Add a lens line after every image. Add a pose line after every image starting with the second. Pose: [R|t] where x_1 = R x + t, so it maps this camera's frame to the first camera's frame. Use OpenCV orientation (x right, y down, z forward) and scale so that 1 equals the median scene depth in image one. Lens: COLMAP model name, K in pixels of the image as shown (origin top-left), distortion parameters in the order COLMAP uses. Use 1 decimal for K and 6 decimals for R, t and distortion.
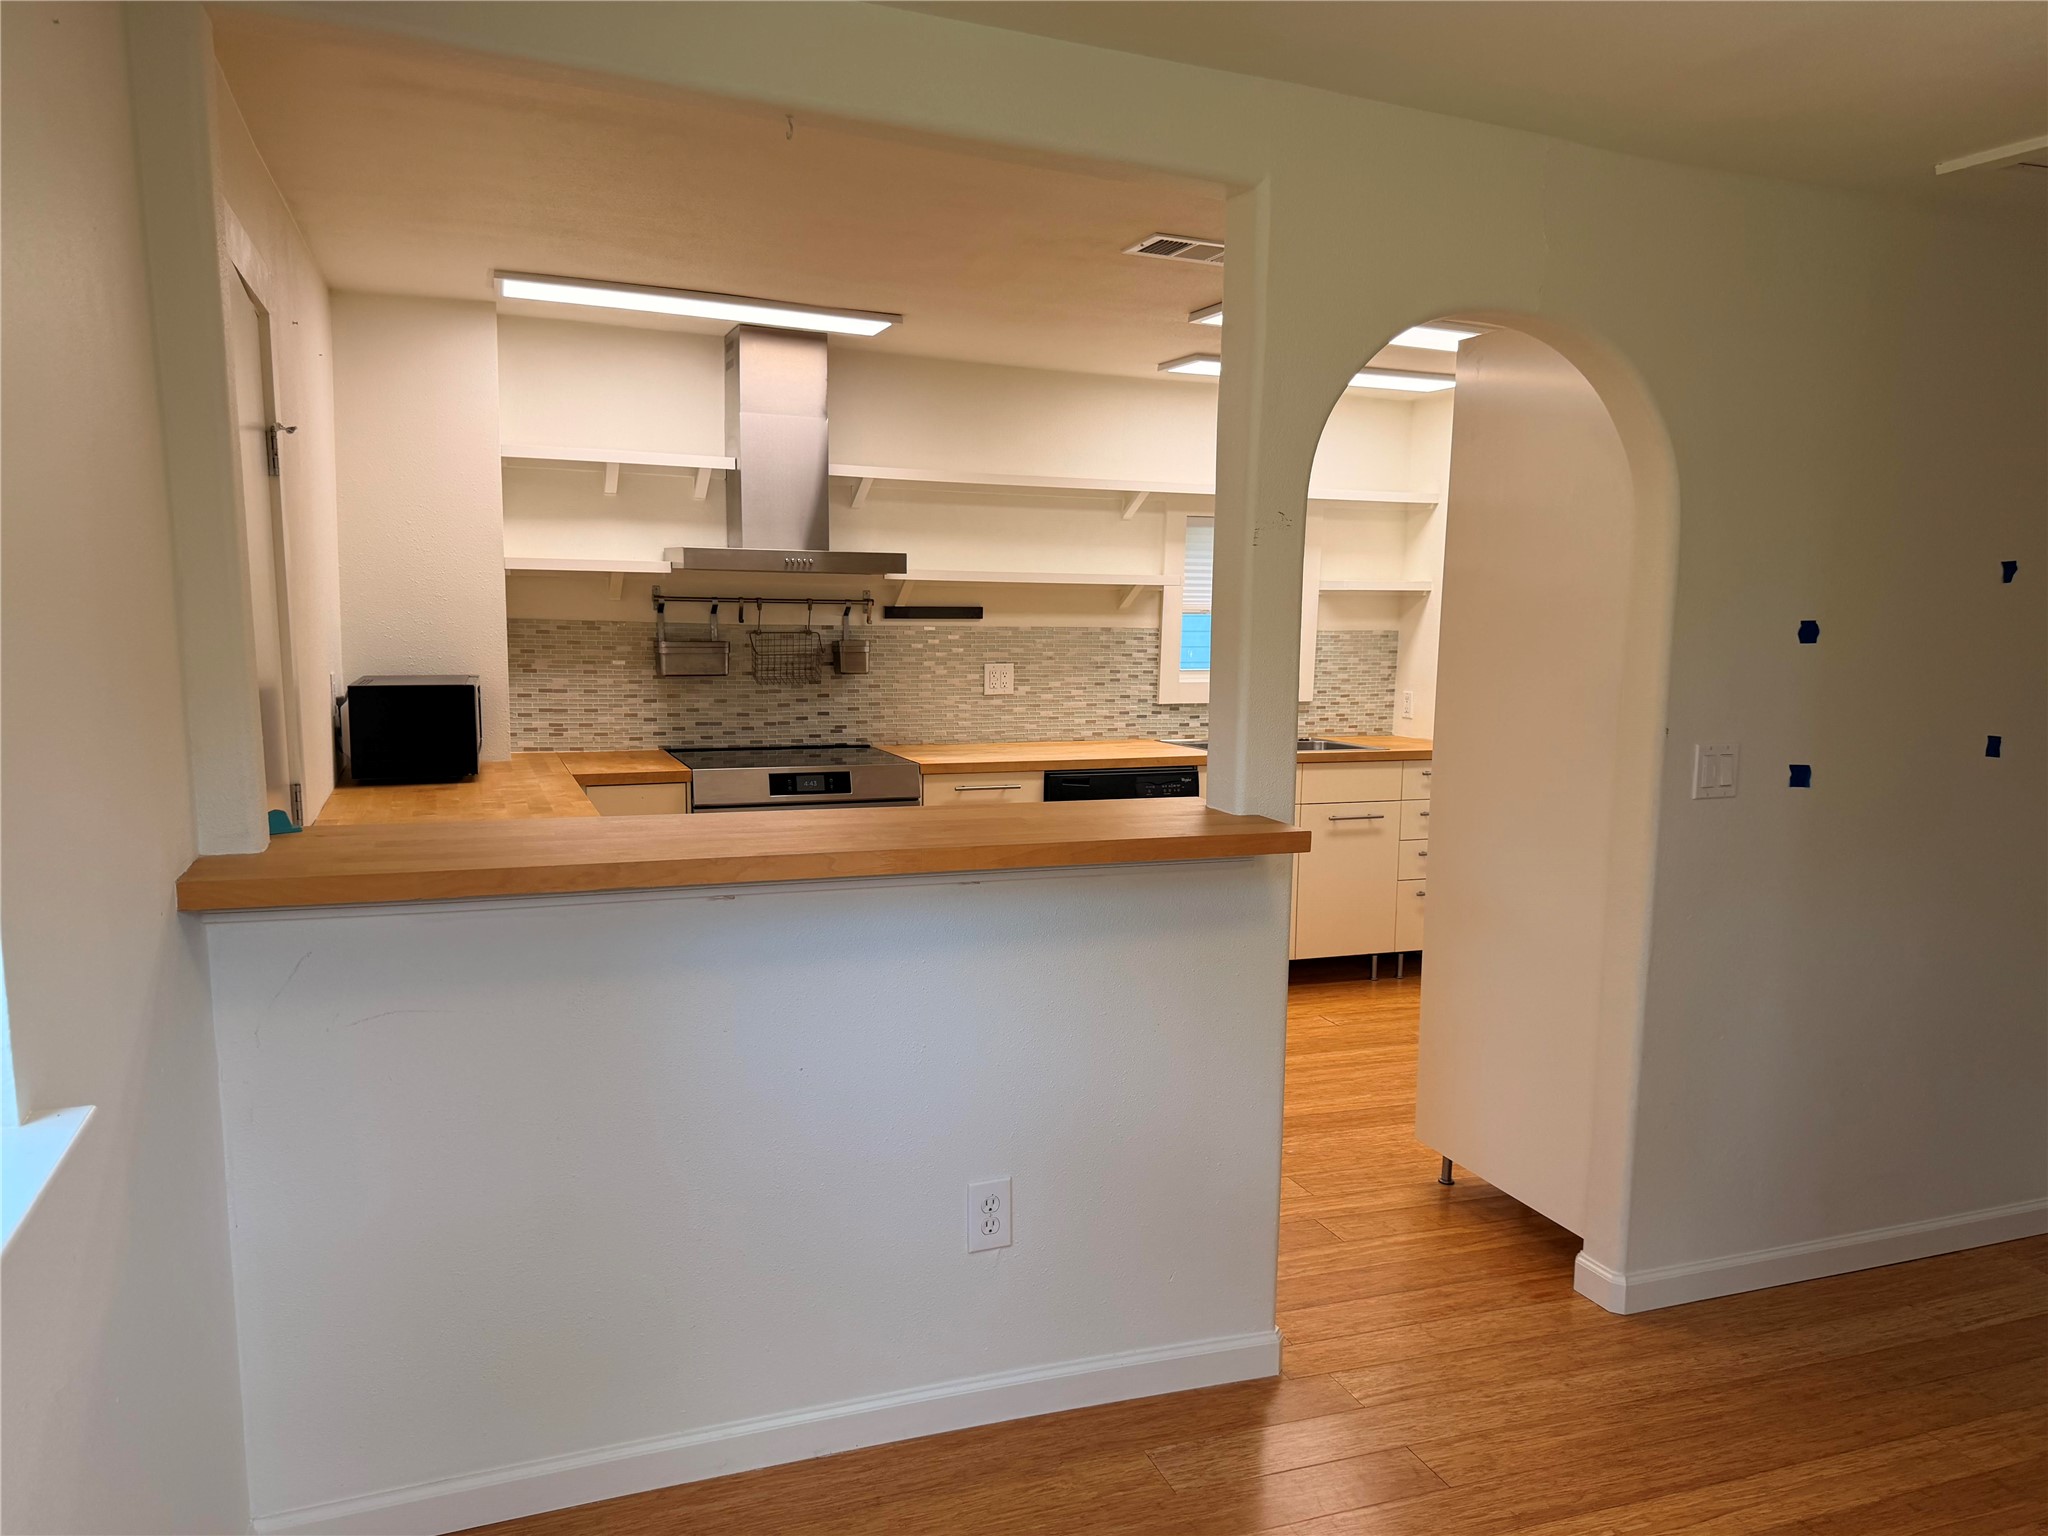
lens RADIAL K [[1453.6, 0, 1065.4], [0, 1453.6, 749.2], [0, 0, 1]] dist [0.041911, -0.053798]
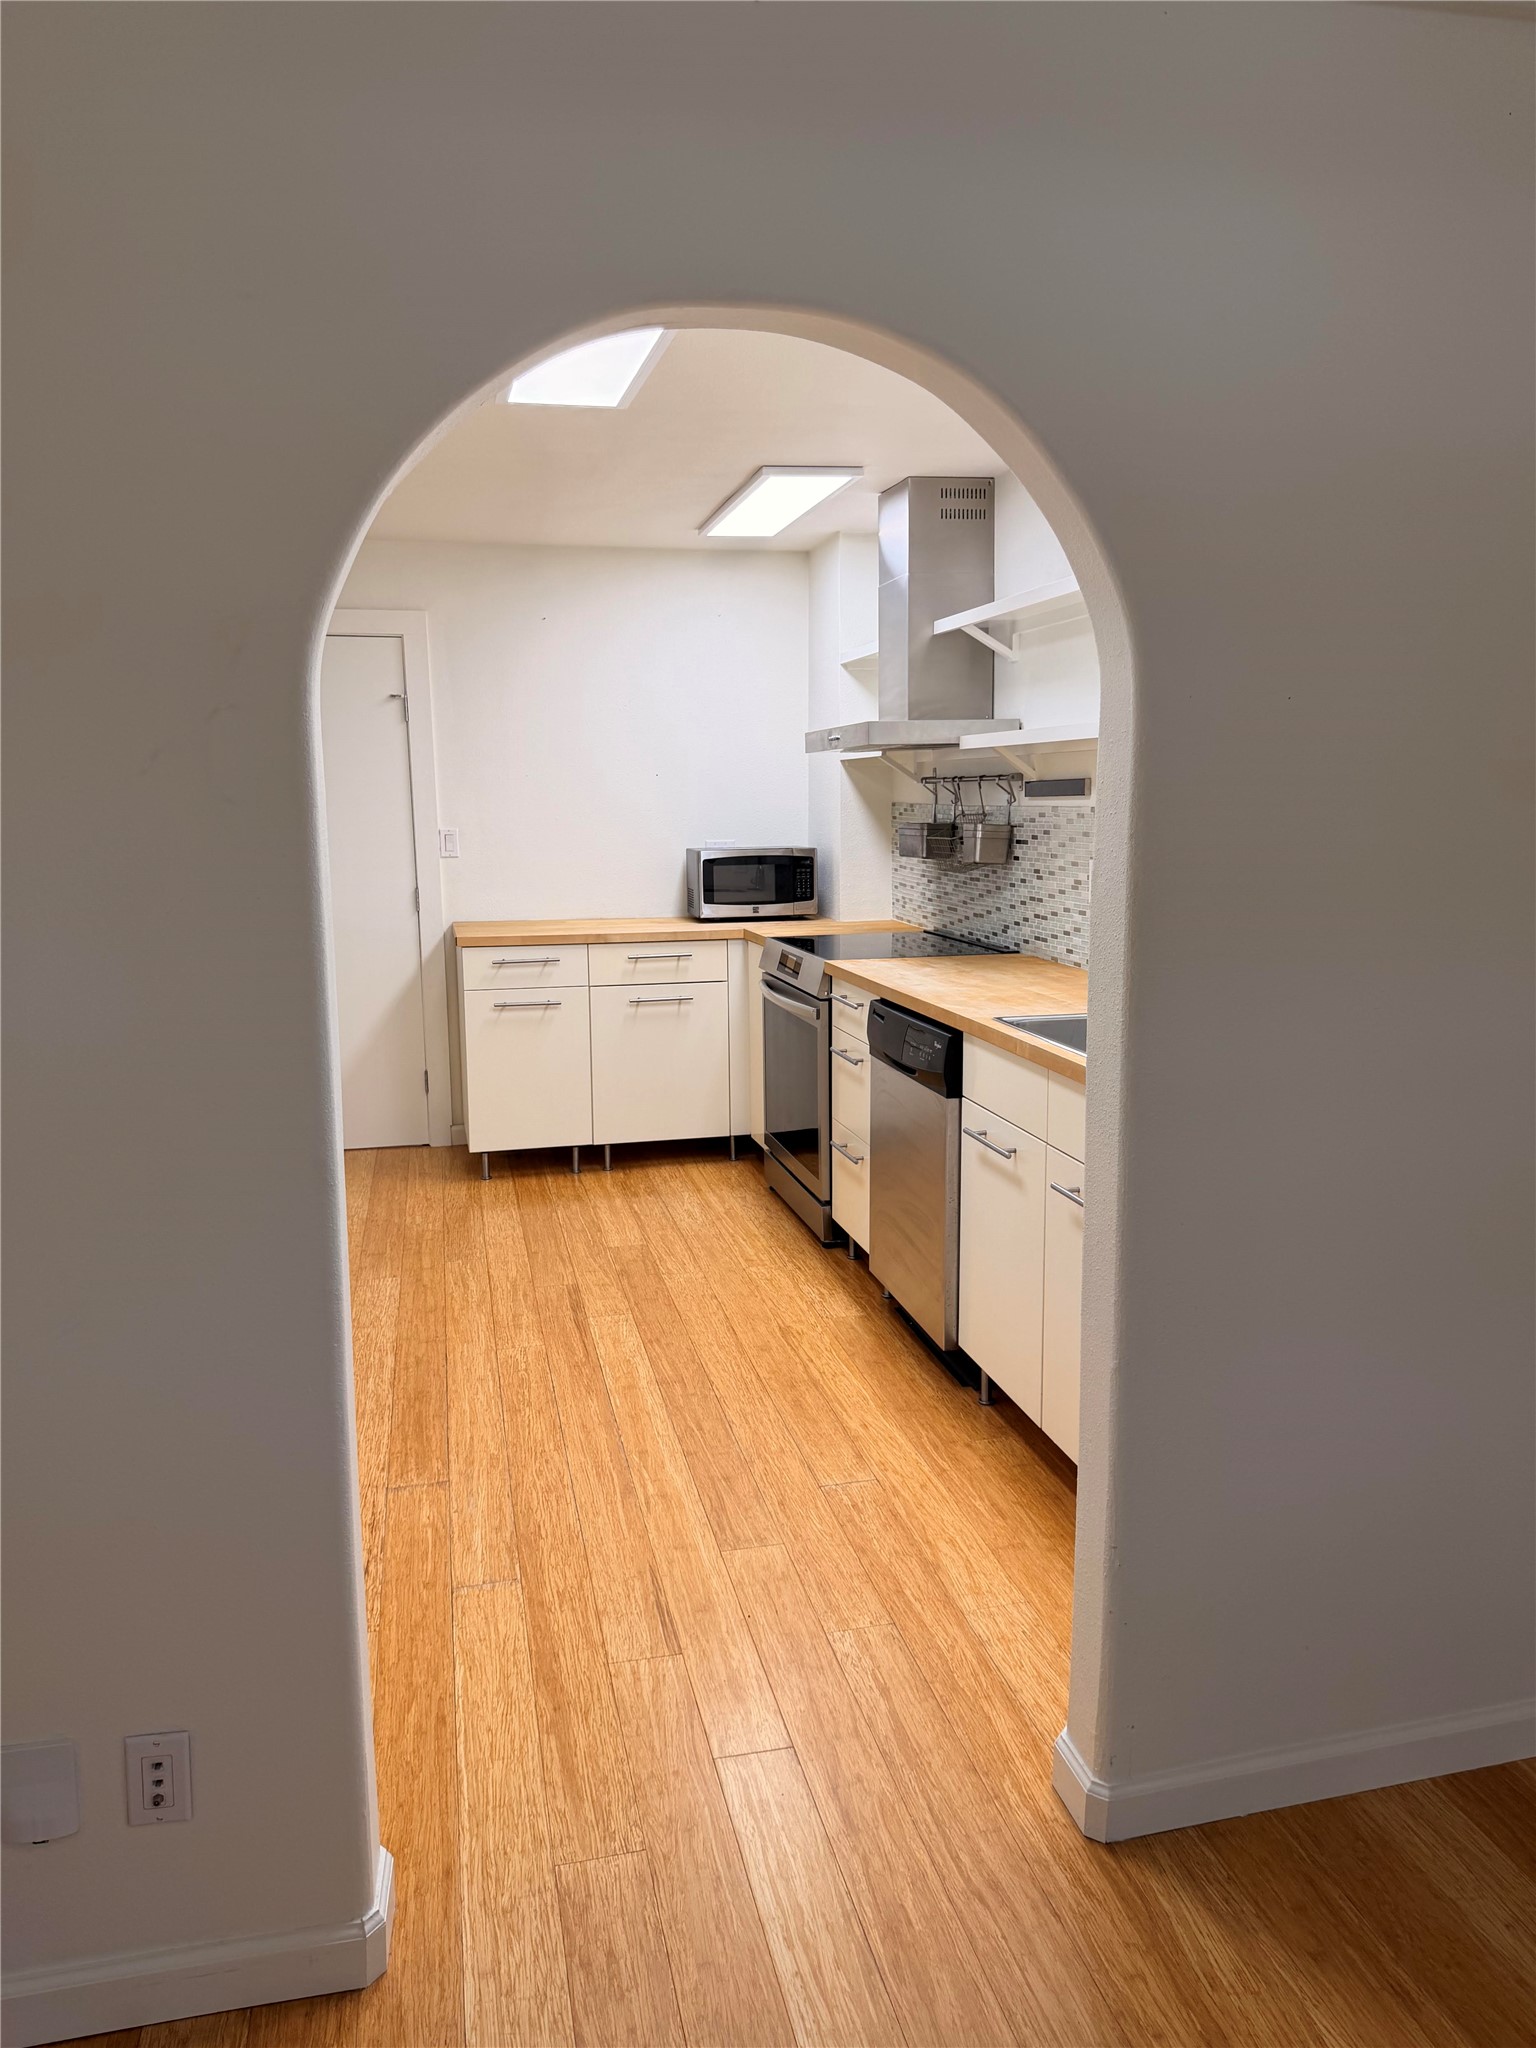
lens RADIAL K [[1453.6, 0, 748.7], [0, 1453.6, 1025.3], [0, 0, 1]] dist [0.041911, -0.053798]
pose [[-0.181745, 0.141329, -0.973137, 0.731460], [-0.086215, 0.983517, 0.158938, -0.083587], [0.979559, 0.112785, -0.166564, 1.035512]]
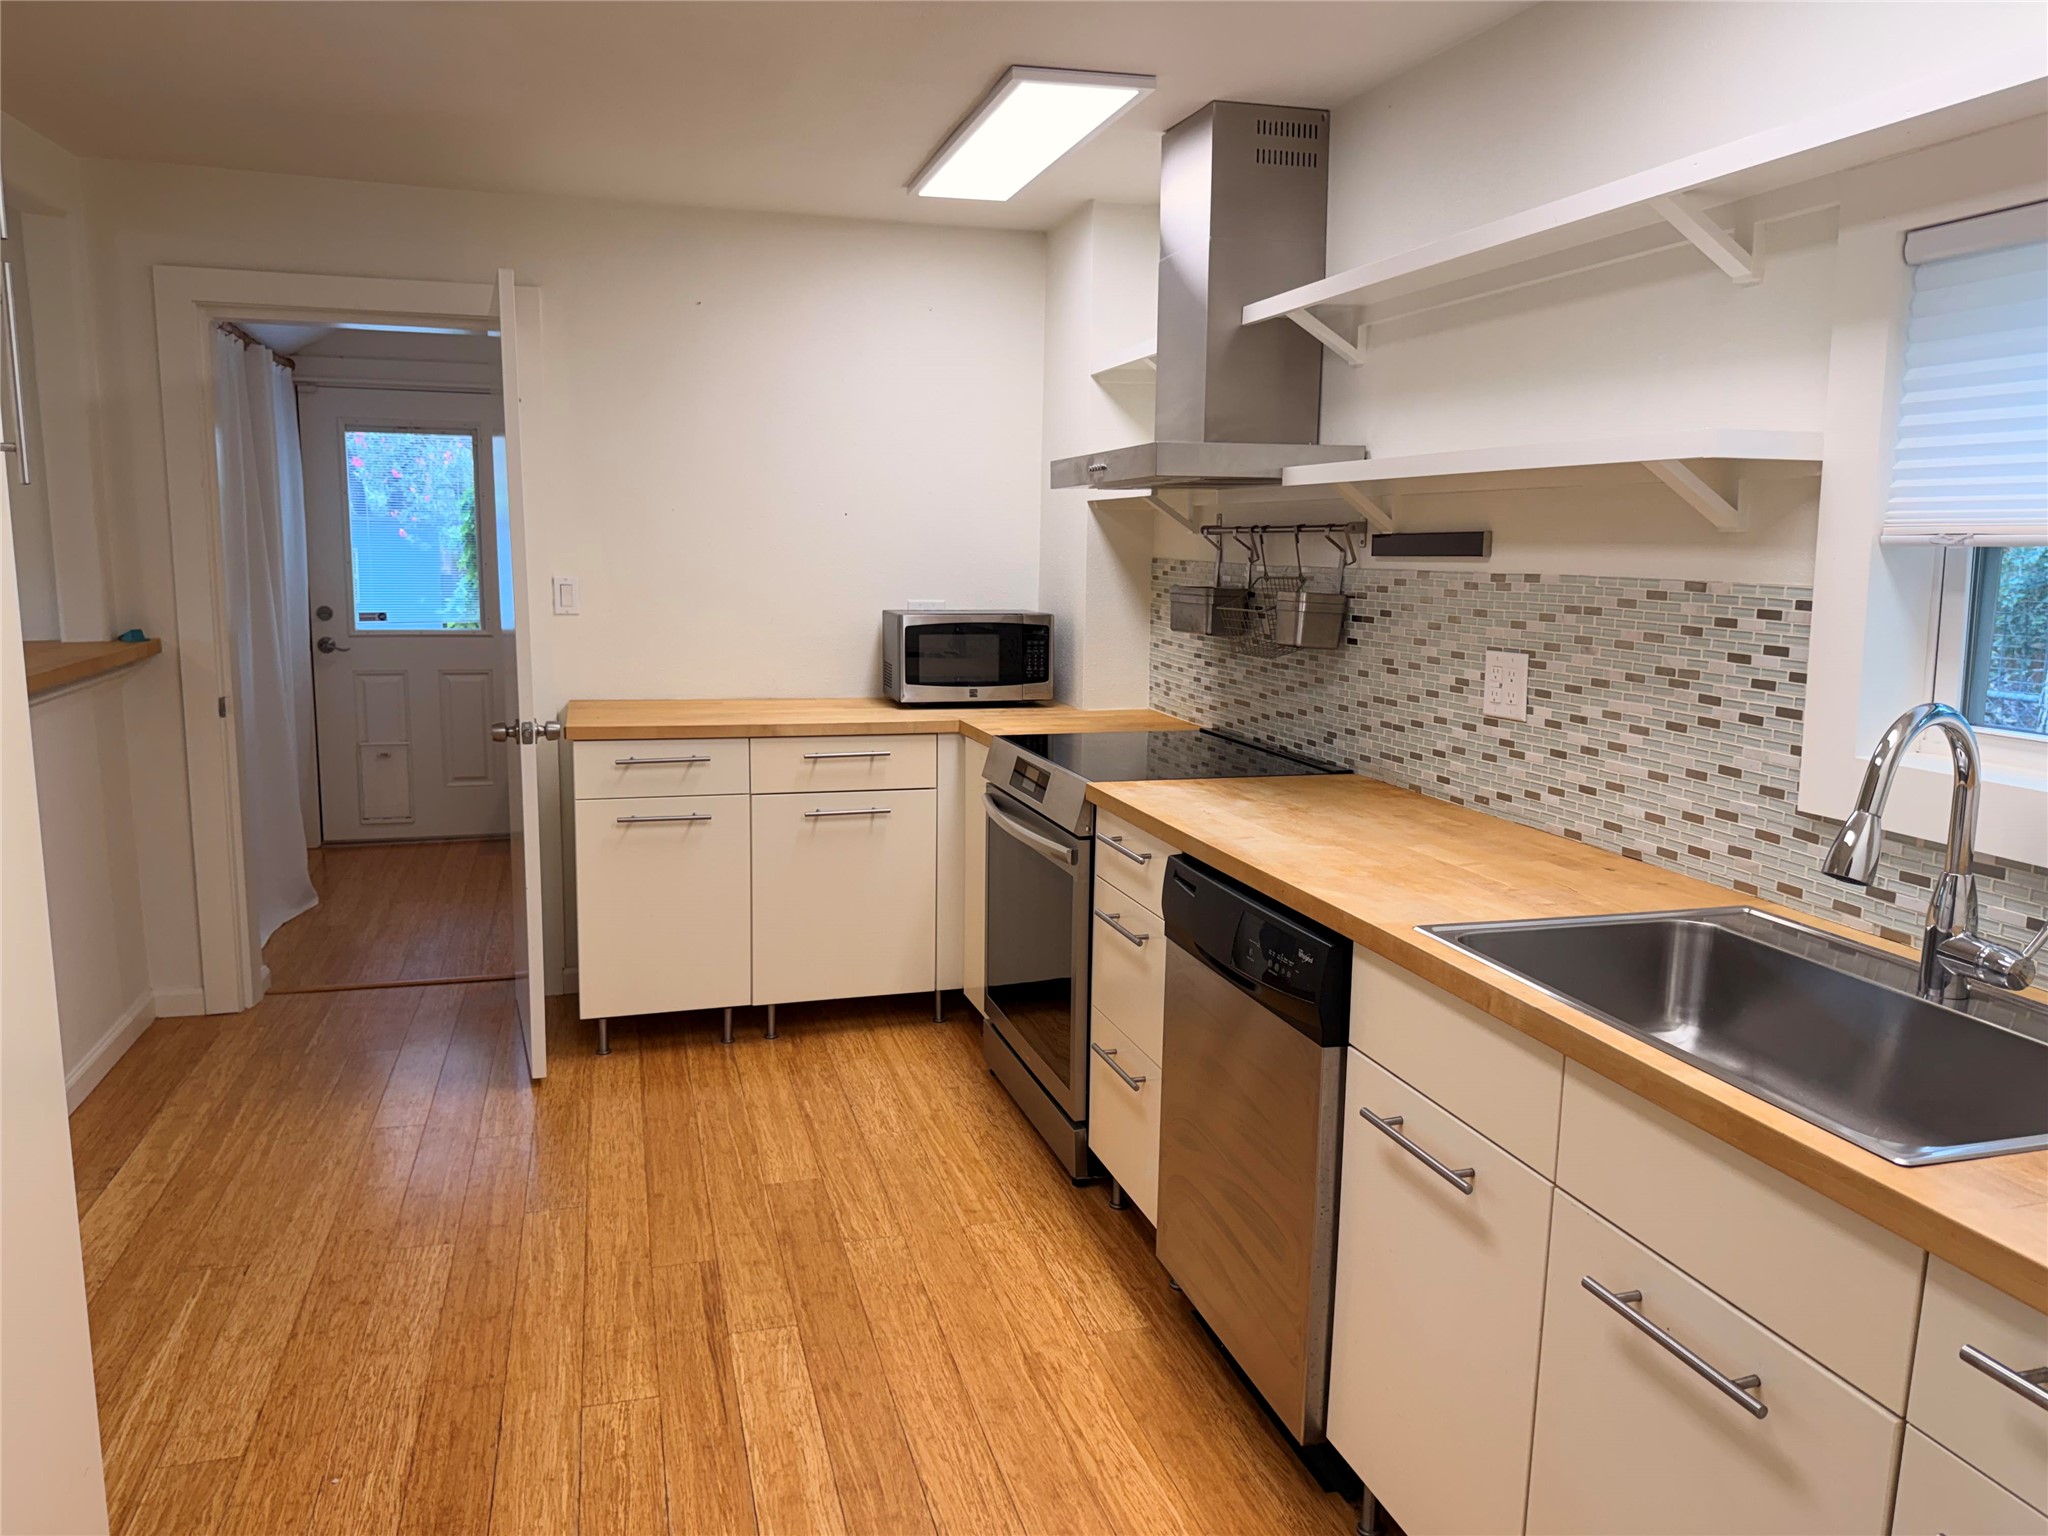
lens RADIAL K [[1453.6, 0, 1005.2], [0, 1453.6, 755.2], [0, 0, 1]] dist [0.041911, -0.053798]
pose [[-0.130012, 0.127669, -0.983259, 0.481131], [-0.110913, 0.983579, 0.142376, -0.081475], [0.985289, 0.127567, -0.113717, 0.967664]]
